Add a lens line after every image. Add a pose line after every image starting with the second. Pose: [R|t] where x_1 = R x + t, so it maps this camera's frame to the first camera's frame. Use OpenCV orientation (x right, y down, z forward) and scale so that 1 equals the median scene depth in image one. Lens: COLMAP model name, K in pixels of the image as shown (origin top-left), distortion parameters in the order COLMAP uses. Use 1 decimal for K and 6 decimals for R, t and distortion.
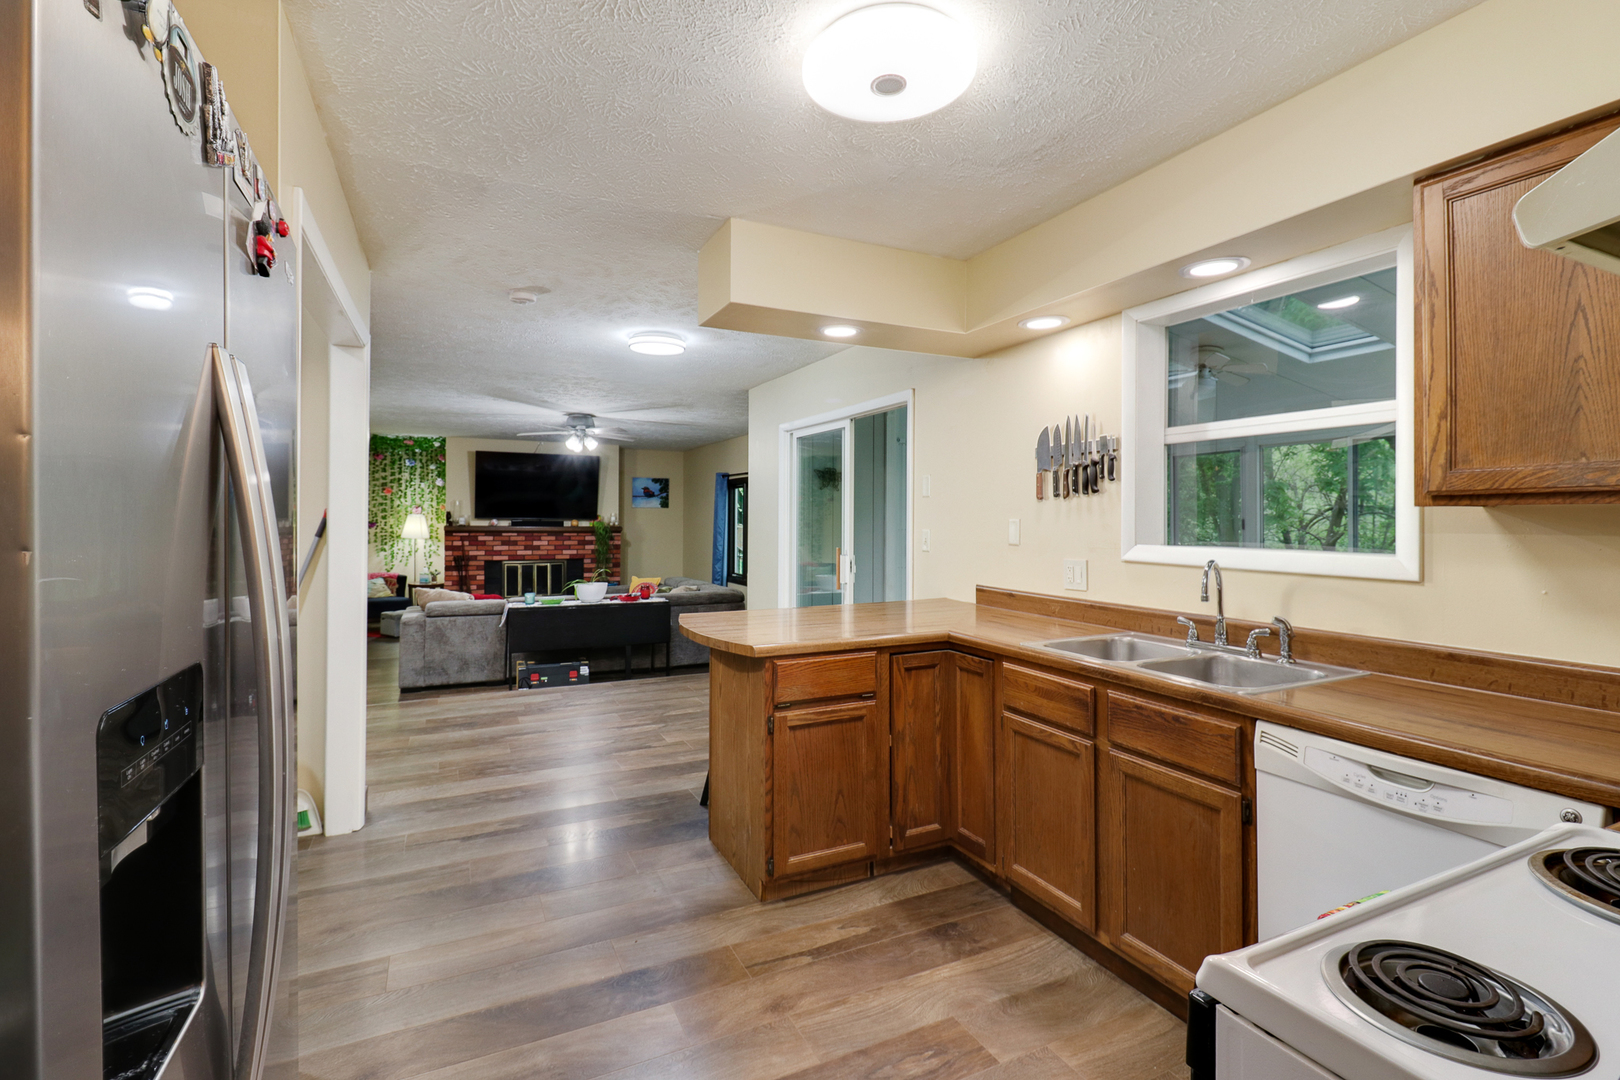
lens RADIAL K [[774.1, 0, 819.1], [0, 774.1, 516.3], [0, 0, 1]] dist [0.022343, -0.012385]
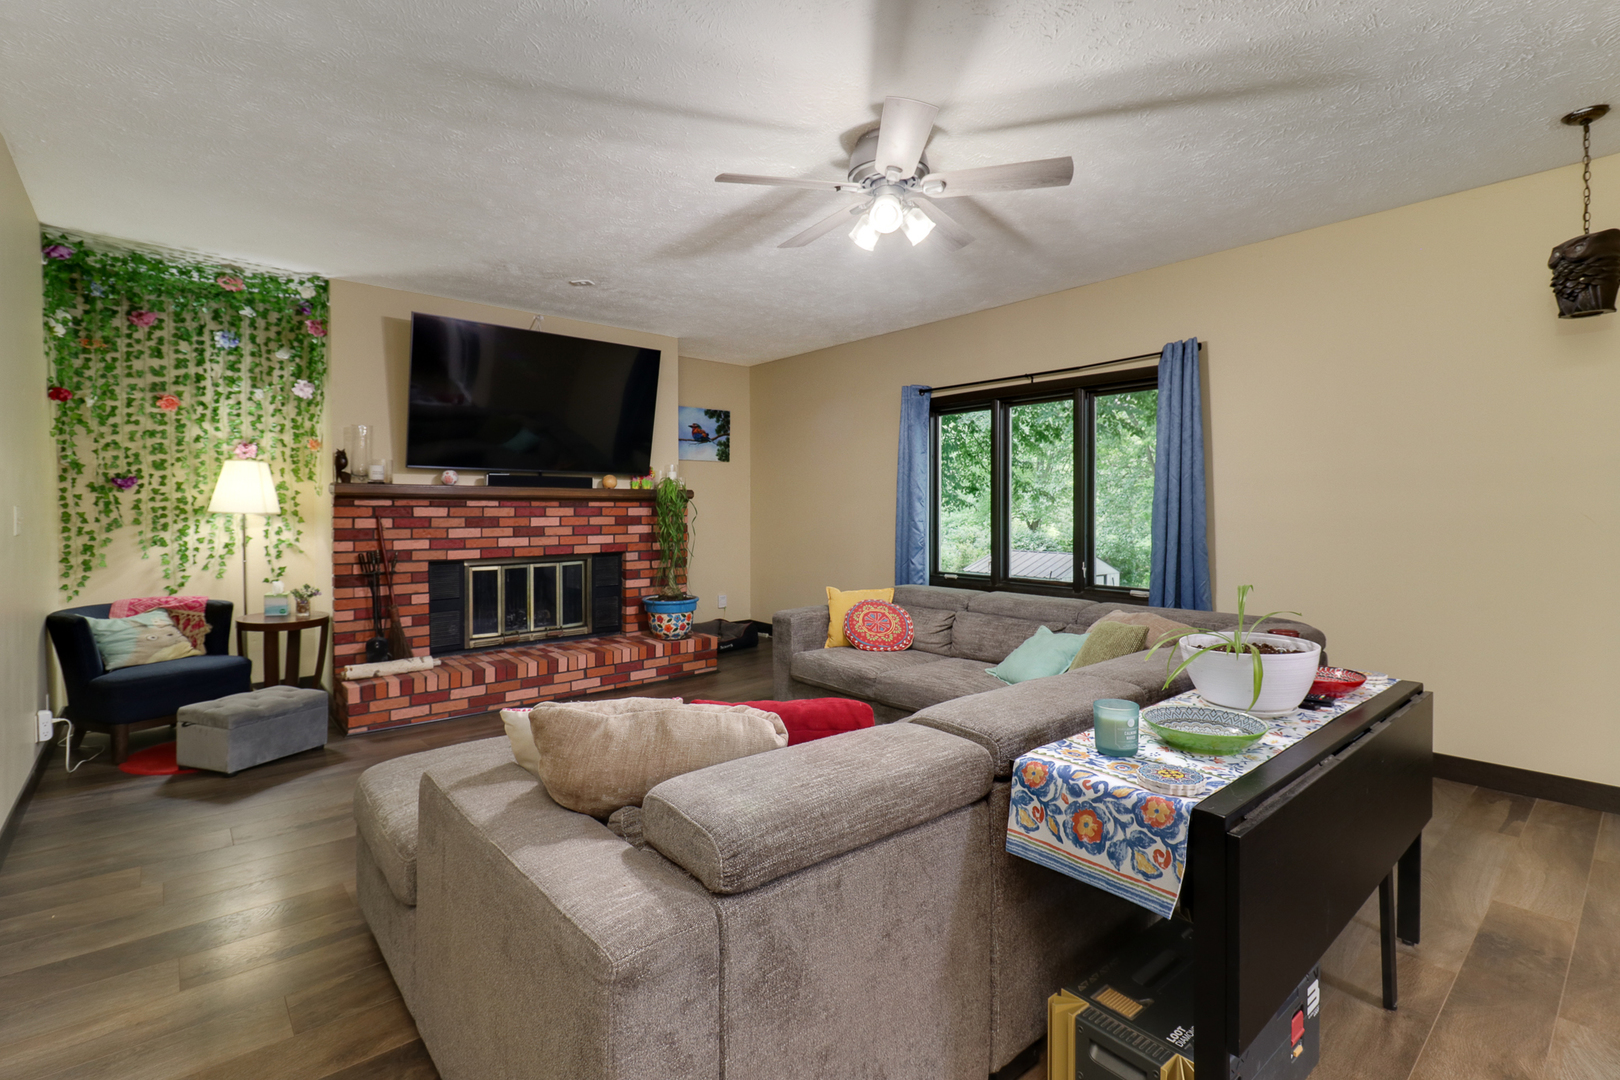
lens RADIAL K [[774.1, 0, 846.0], [0, 774.1, 512.0], [0, 0, 1]] dist [0.022343, -0.012385]
pose [[0.964000, -0.009551, 0.265730, -0.311748], [0.006714, 0.999910, 0.011582, 0.024280], [-0.265817, -0.009380, 0.963978, 0.490998]]
